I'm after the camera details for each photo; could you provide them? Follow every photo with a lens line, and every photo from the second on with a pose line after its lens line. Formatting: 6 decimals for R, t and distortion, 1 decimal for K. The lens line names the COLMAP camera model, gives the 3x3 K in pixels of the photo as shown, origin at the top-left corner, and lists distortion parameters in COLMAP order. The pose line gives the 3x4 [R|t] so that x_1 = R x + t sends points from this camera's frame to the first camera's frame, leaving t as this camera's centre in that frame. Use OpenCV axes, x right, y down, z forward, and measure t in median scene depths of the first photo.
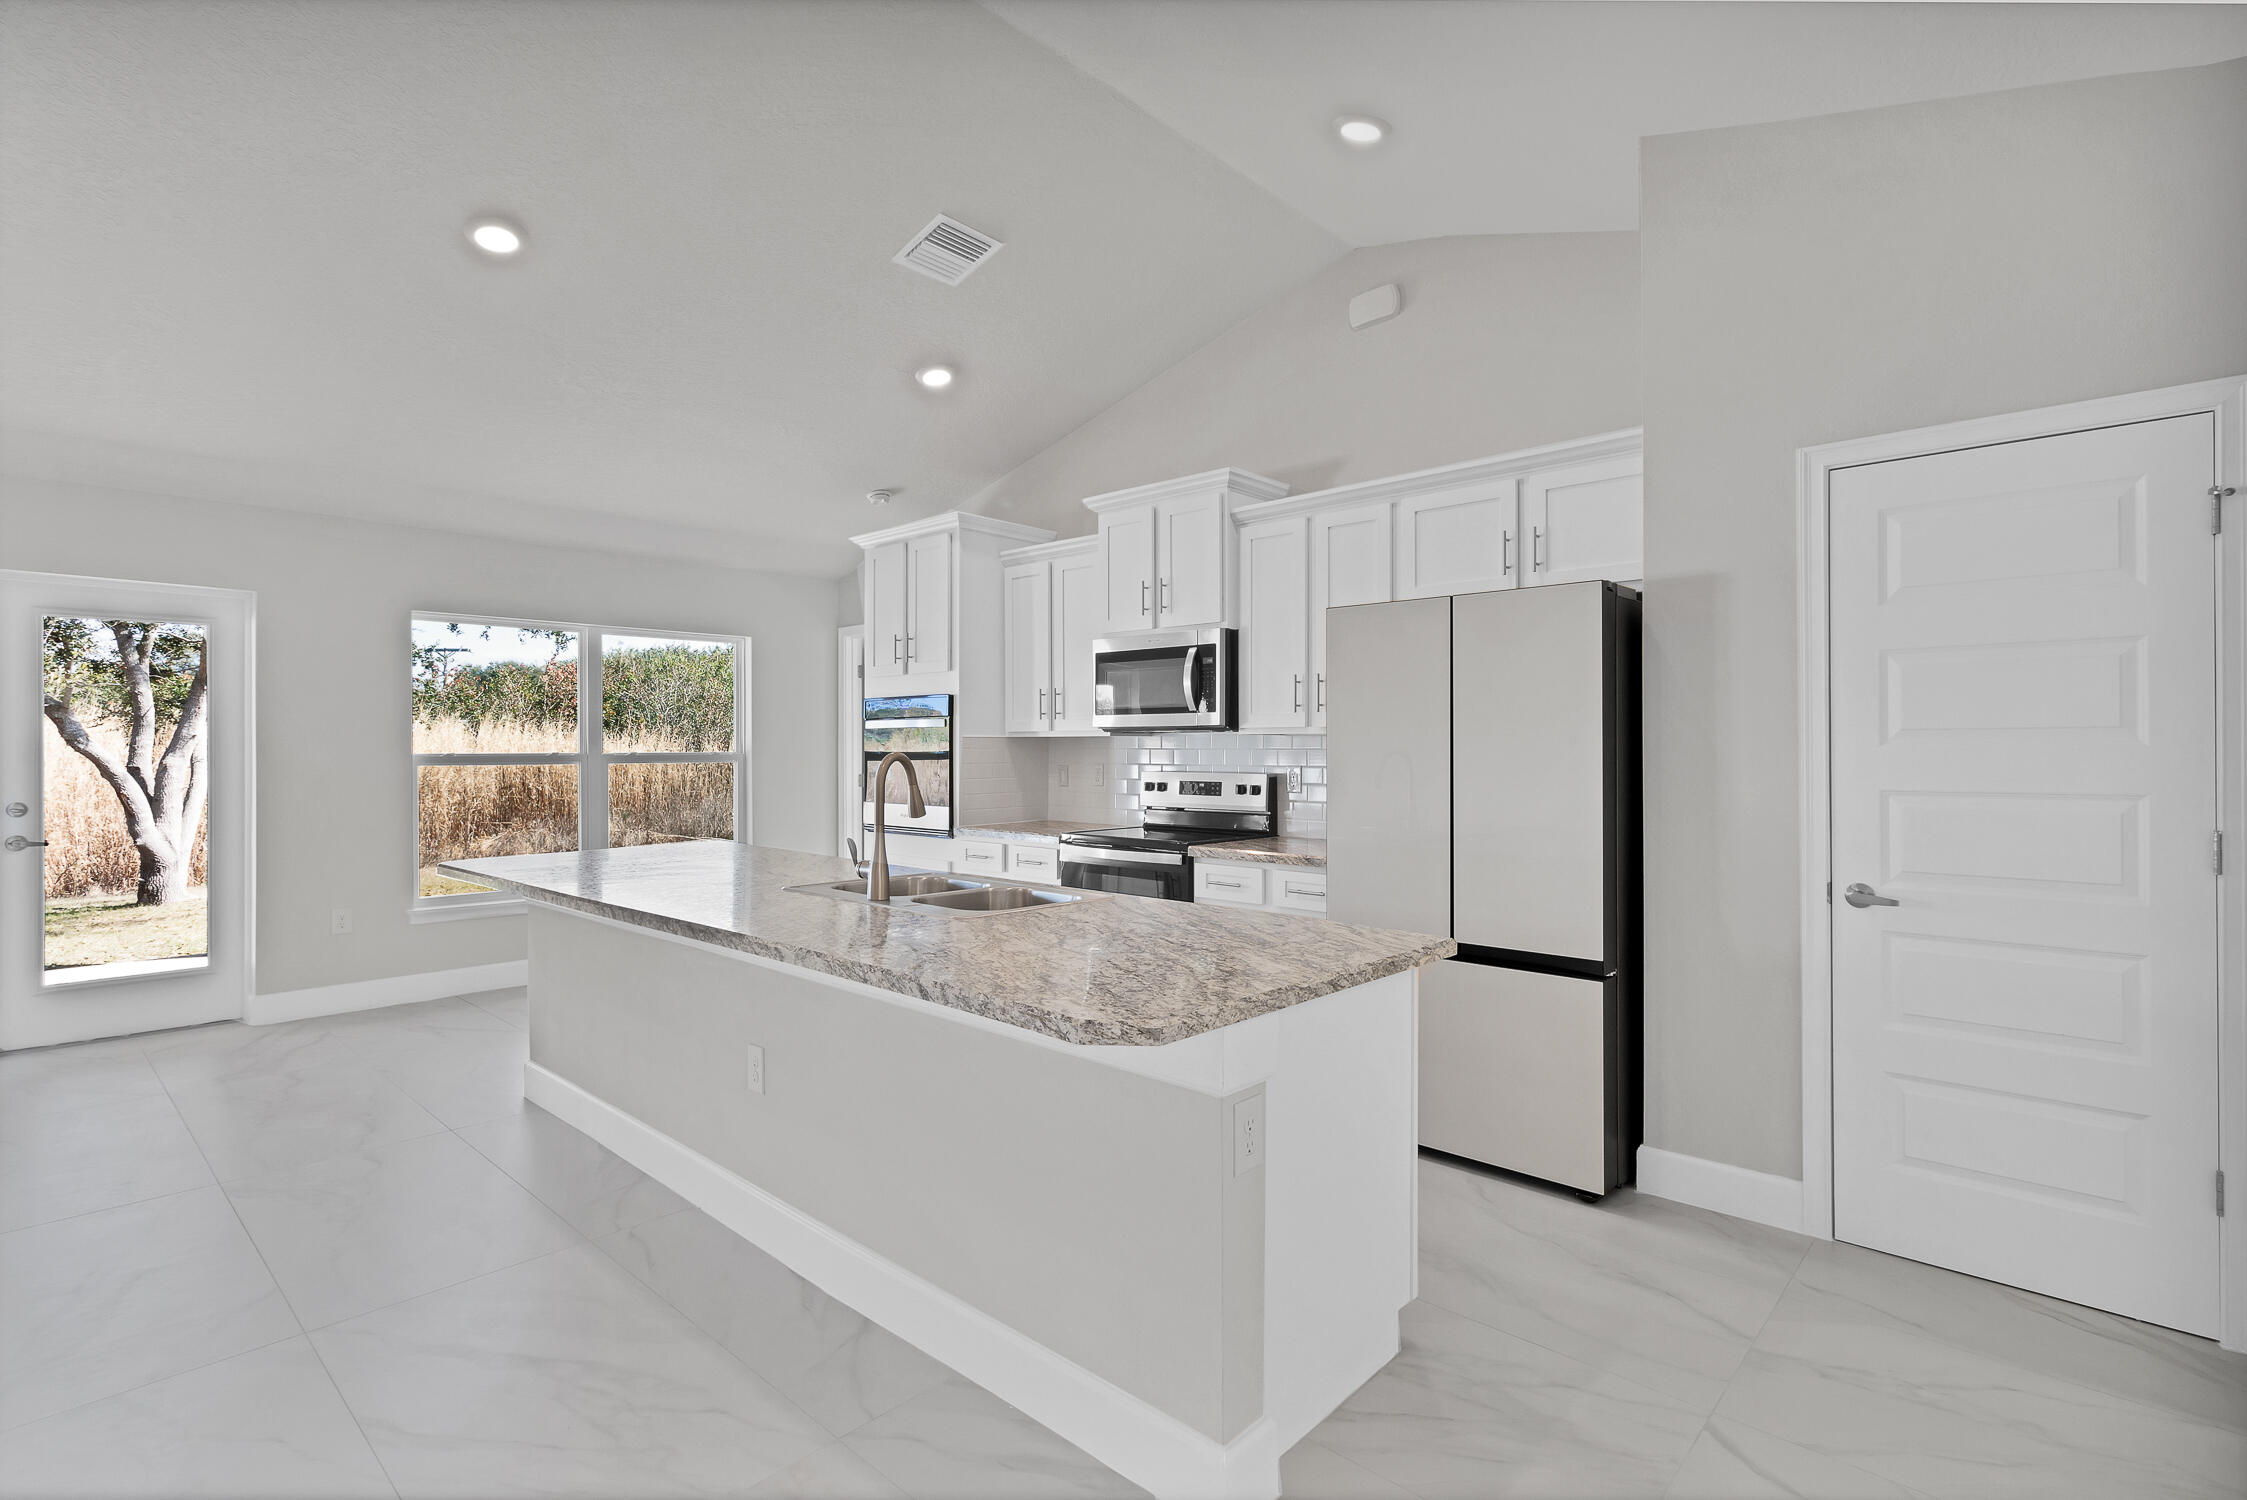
lens RADIAL K [[1049.4, 0, 1135.9], [0, 1049.4, 751.1], [0, 0, 1]] dist [0.000422, -0.000371]
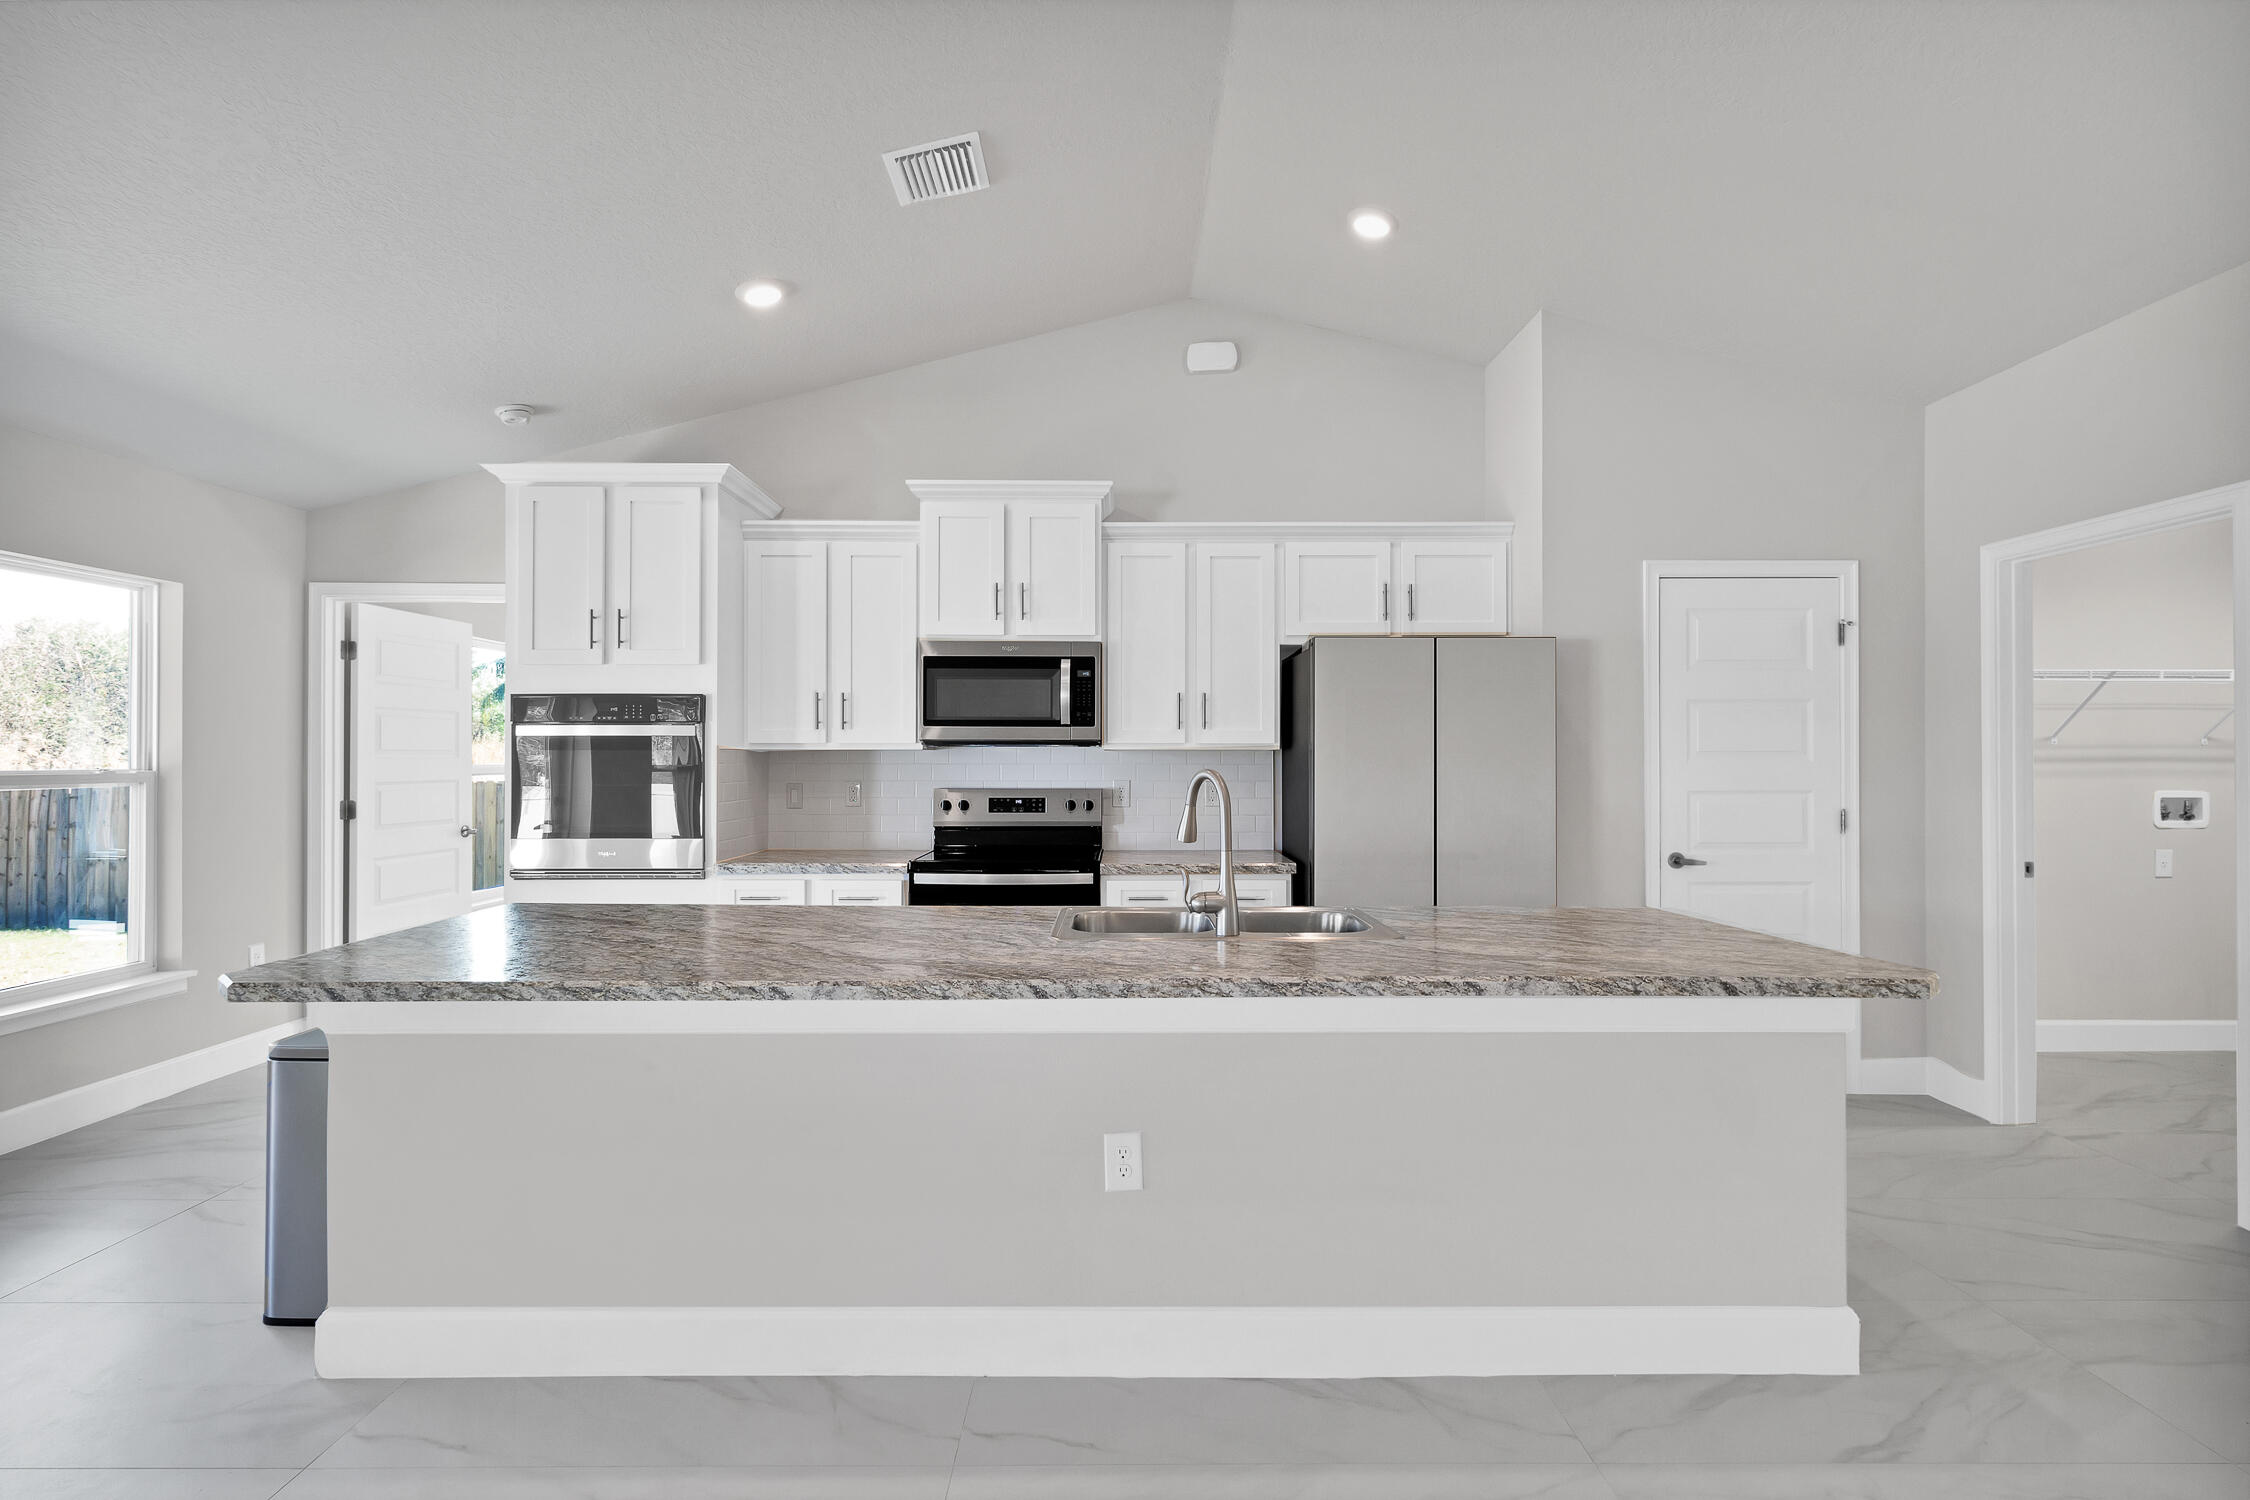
lens RADIAL K [[1050.8, 0, 1138.3], [0, 1050.8, 758.5], [0, 0, 1]] dist [0.000422, -0.000371]
pose [[0.739780, 0.002232, 0.672846, -0.520824], [0.002131, 0.999982, -0.005659, -0.001263], [-0.672846, 0.005620, 0.739761, 0.228346]]
